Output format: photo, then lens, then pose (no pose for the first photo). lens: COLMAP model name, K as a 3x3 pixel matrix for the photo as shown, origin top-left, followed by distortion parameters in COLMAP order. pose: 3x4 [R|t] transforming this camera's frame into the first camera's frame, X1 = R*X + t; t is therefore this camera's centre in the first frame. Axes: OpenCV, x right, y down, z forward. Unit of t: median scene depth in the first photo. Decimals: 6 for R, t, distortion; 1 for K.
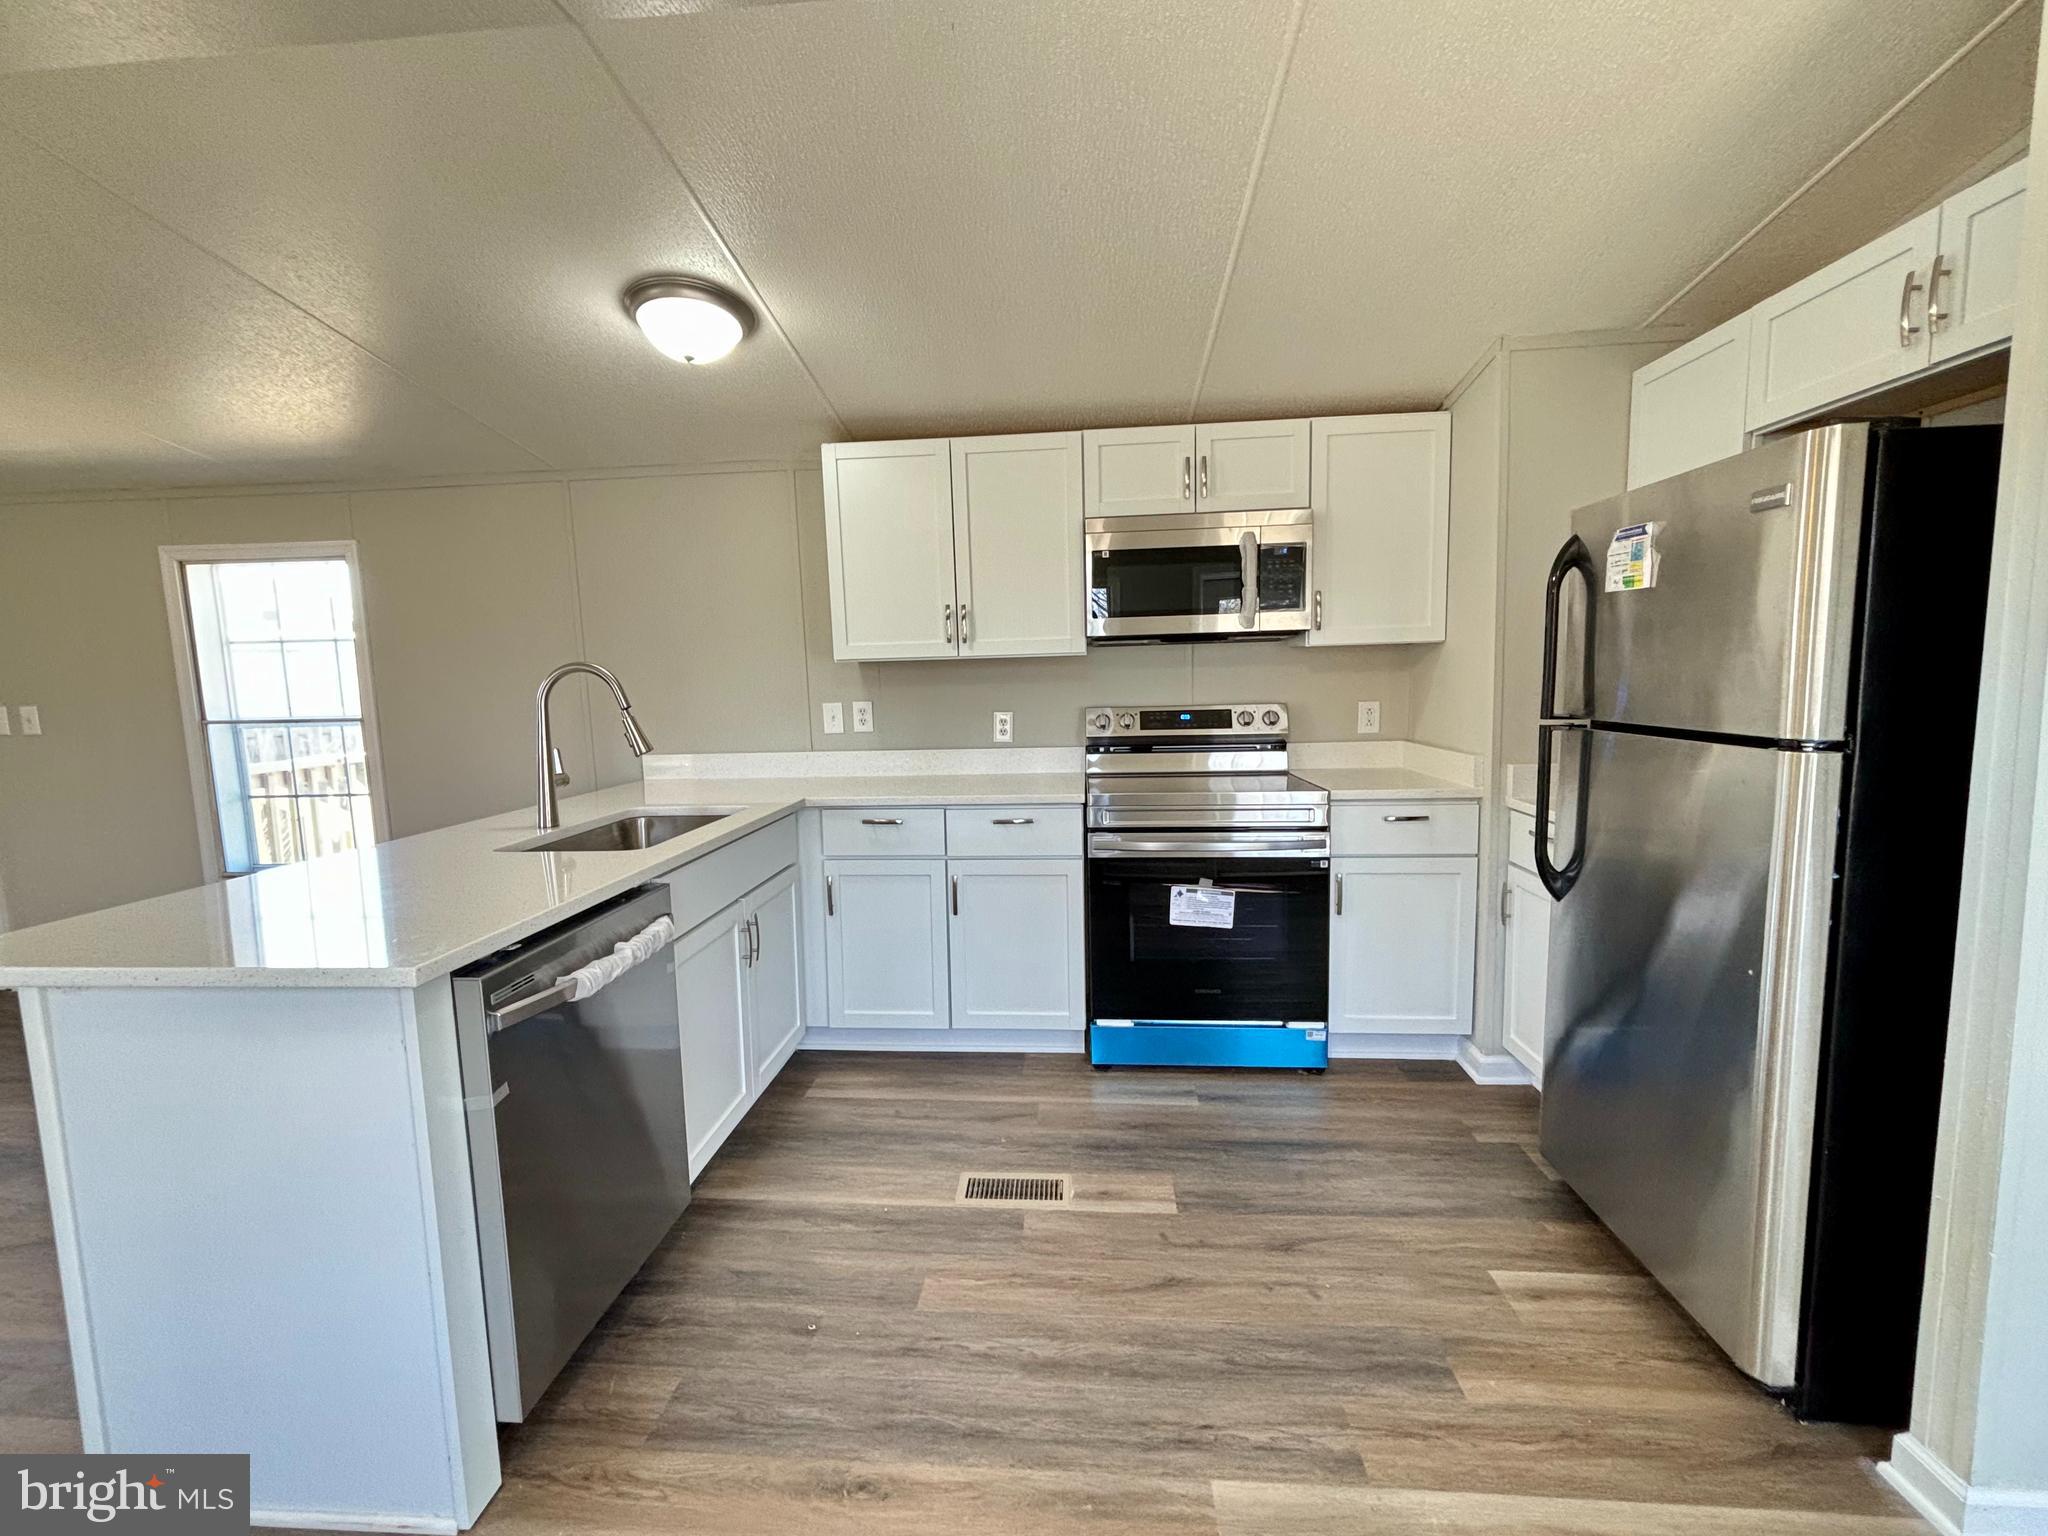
lens RADIAL K [[884.2, 0, 1018.4], [0, 884.2, 767.0], [0, 0, 1]] dist [-0.001001, 0.009917]
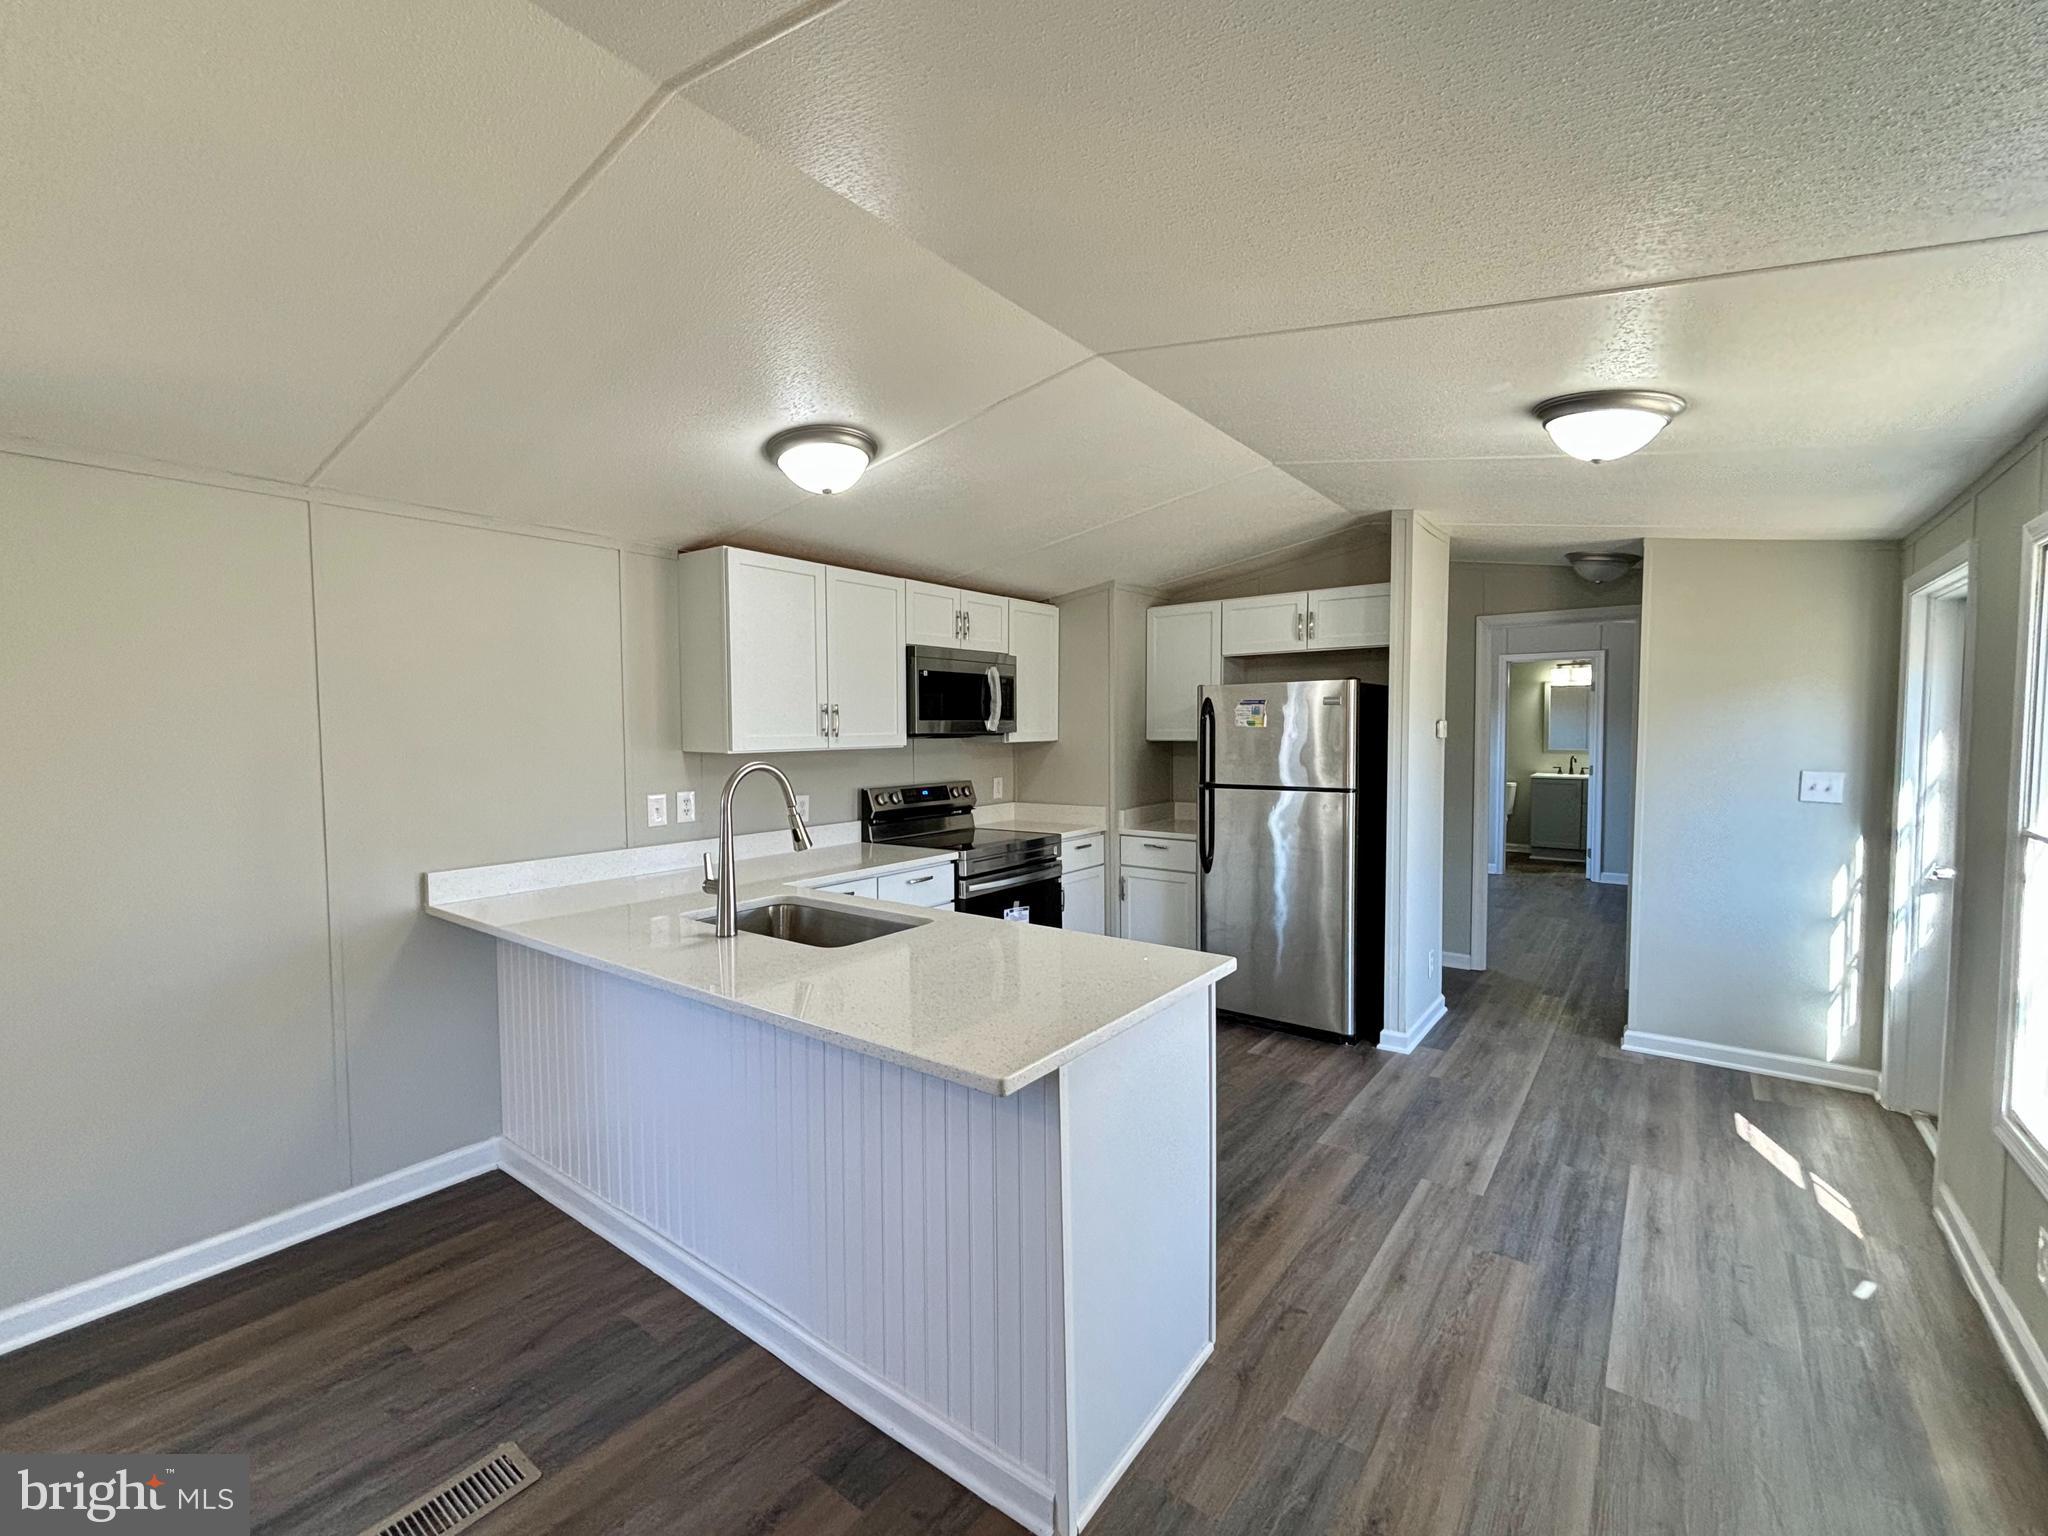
lens RADIAL K [[884.2, 0, 1018.4], [0, 884.2, 767.0], [0, 0, 1]] dist [-0.001001, 0.009917]
pose [[0.538824, -0.012517, 0.842325, -1.009189], [0.089894, 0.995035, -0.042718, -0.031673], [-0.837608, 0.098737, 0.537274, 0.194460]]
